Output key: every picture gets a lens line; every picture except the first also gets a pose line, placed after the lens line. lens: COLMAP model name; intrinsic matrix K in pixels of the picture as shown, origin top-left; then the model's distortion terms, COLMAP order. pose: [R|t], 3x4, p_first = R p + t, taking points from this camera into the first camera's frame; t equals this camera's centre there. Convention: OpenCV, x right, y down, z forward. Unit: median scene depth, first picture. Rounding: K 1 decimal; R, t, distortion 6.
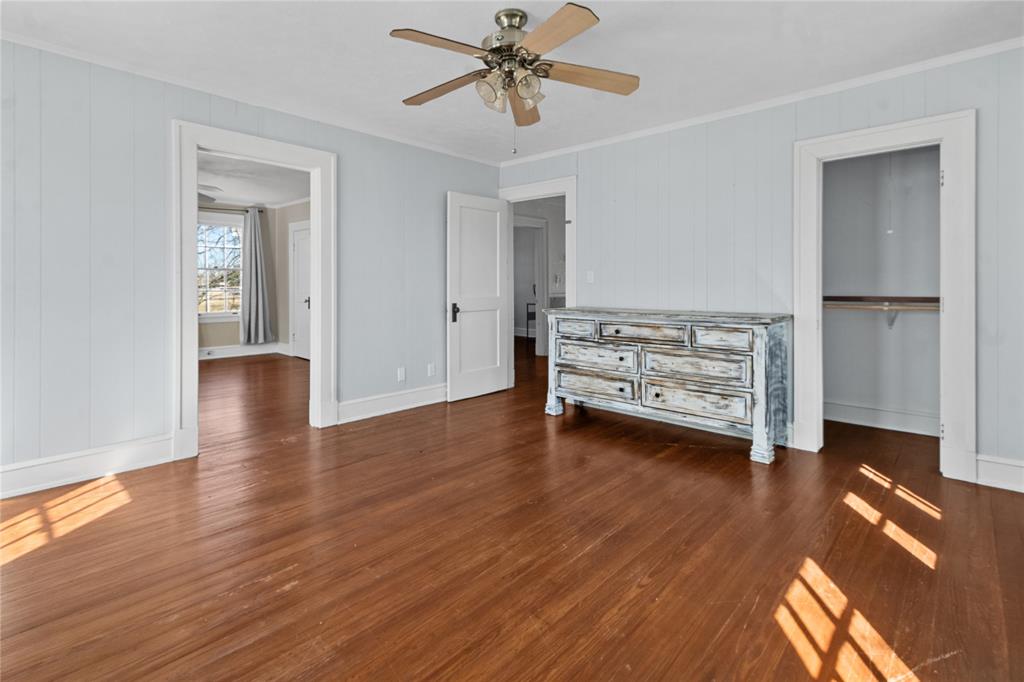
lens RADIAL K [[493.8, 0, 514.8], [0, 493.8, 284.0], [0, 0, 1]] dist [0.000760, -0.000091]
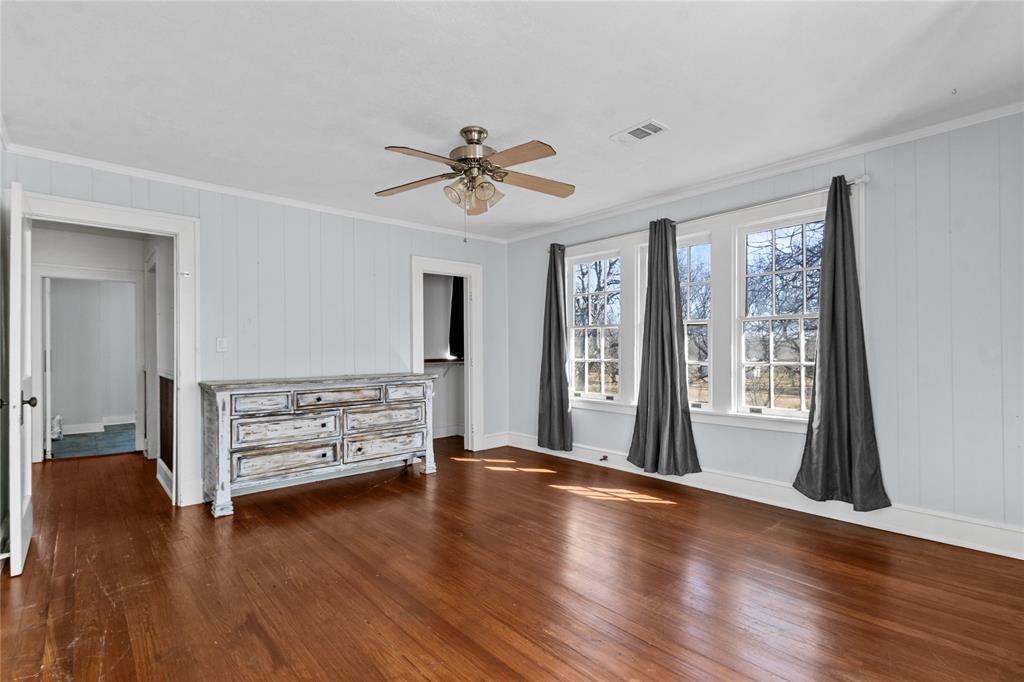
lens RADIAL K [[476.0, 0, 524.6], [0, 476.0, 343.6], [0, 0, 1]] dist [0.000572, 0.000227]
pose [[0.084246, 0.011784, 0.996375, -0.775678], [0.004443, 0.999916, -0.012201, -0.005049], [-0.996435, 0.005455, 0.084186, 0.521557]]
